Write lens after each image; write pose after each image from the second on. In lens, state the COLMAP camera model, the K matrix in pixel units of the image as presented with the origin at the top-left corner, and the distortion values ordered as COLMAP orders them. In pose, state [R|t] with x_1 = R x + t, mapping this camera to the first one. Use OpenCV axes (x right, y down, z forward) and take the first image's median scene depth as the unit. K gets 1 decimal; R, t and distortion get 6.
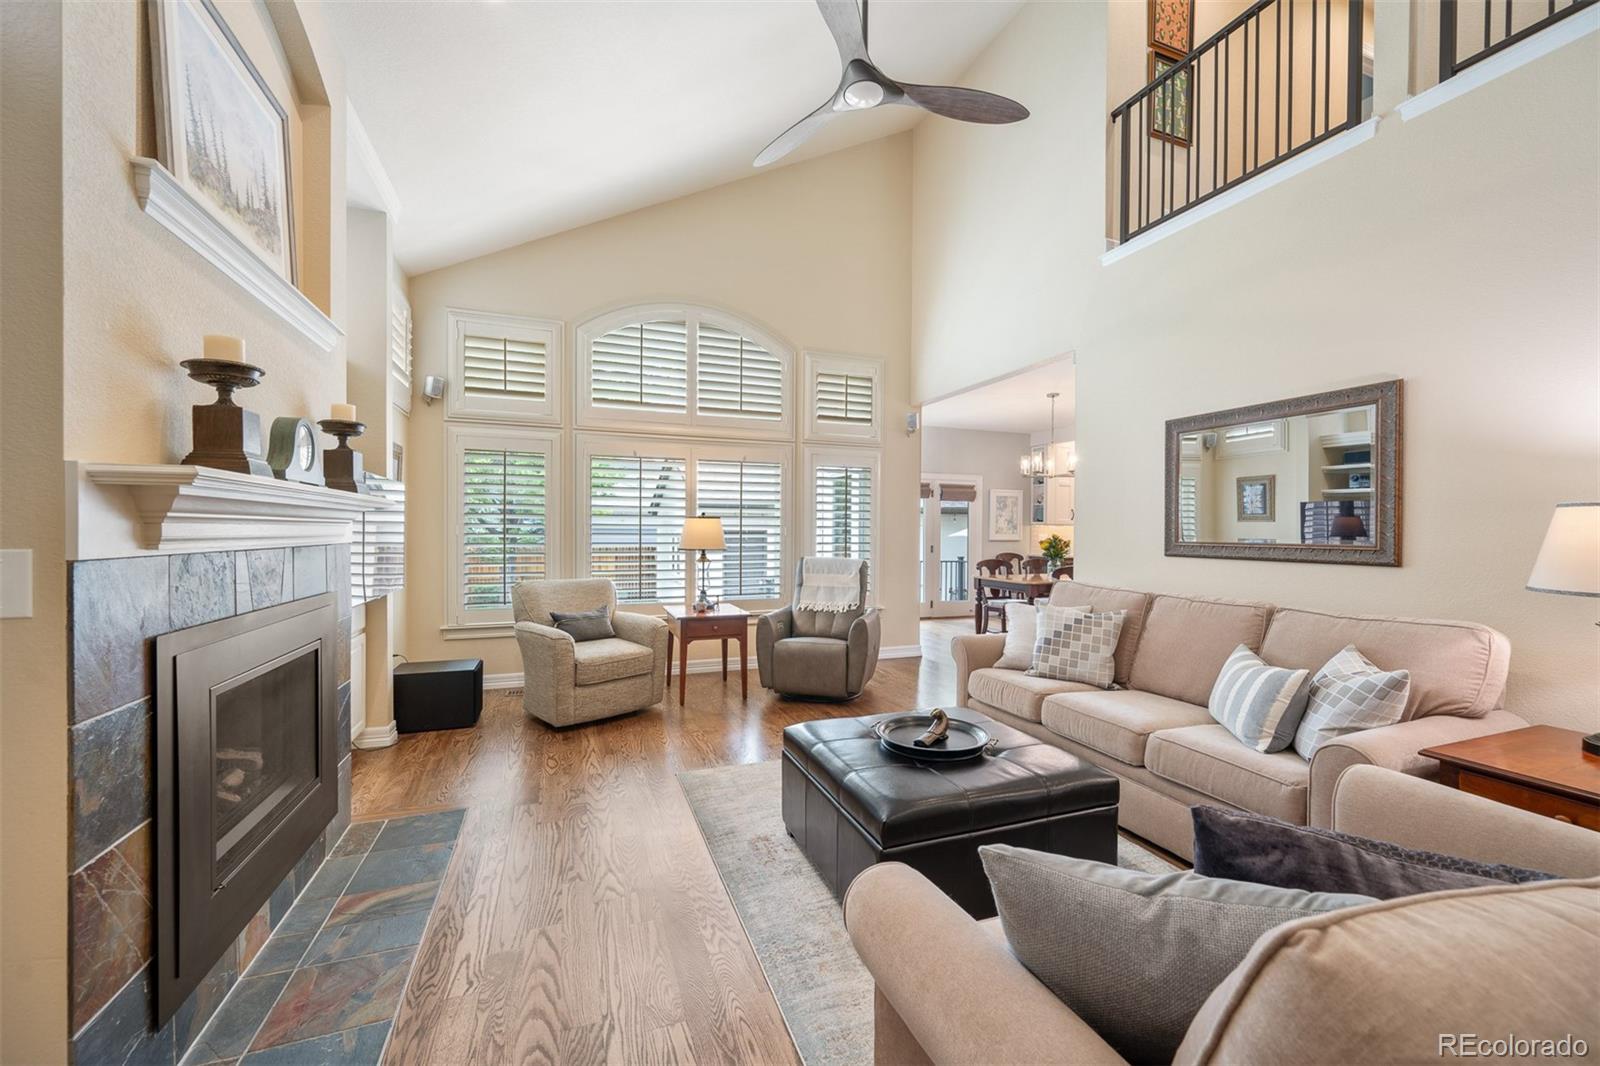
lens RADIAL K [[620.2, 0, 793.0], [0, 620.2, 532.4], [0, 0, 1]] dist [0.000686, -0.000385]
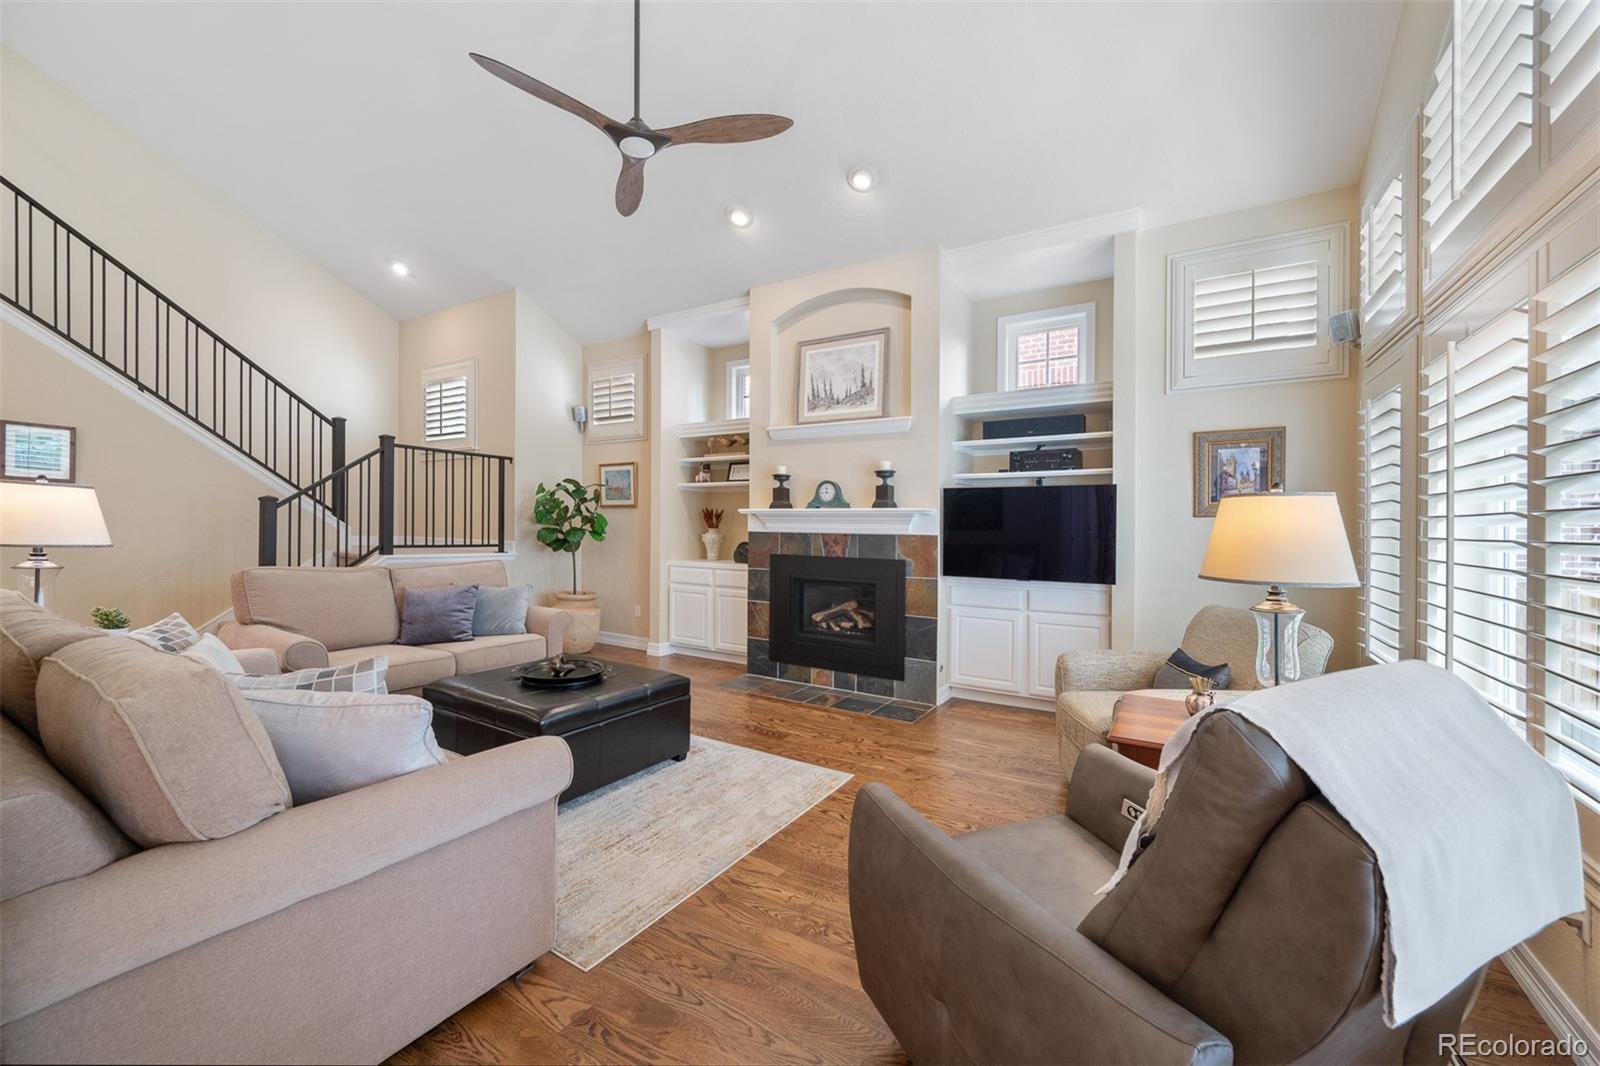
lens RADIAL K [[620.2, 0, 807.4], [0, 620.2, 532.1], [0, 0, 1]] dist [0.000686, -0.000385]
pose [[-0.786182, -0.000519, -0.617994, 0.339050], [-0.004141, 0.999982, 0.004429, 0.007106], [0.617981, 0.006041, -0.786170, 1.264676]]
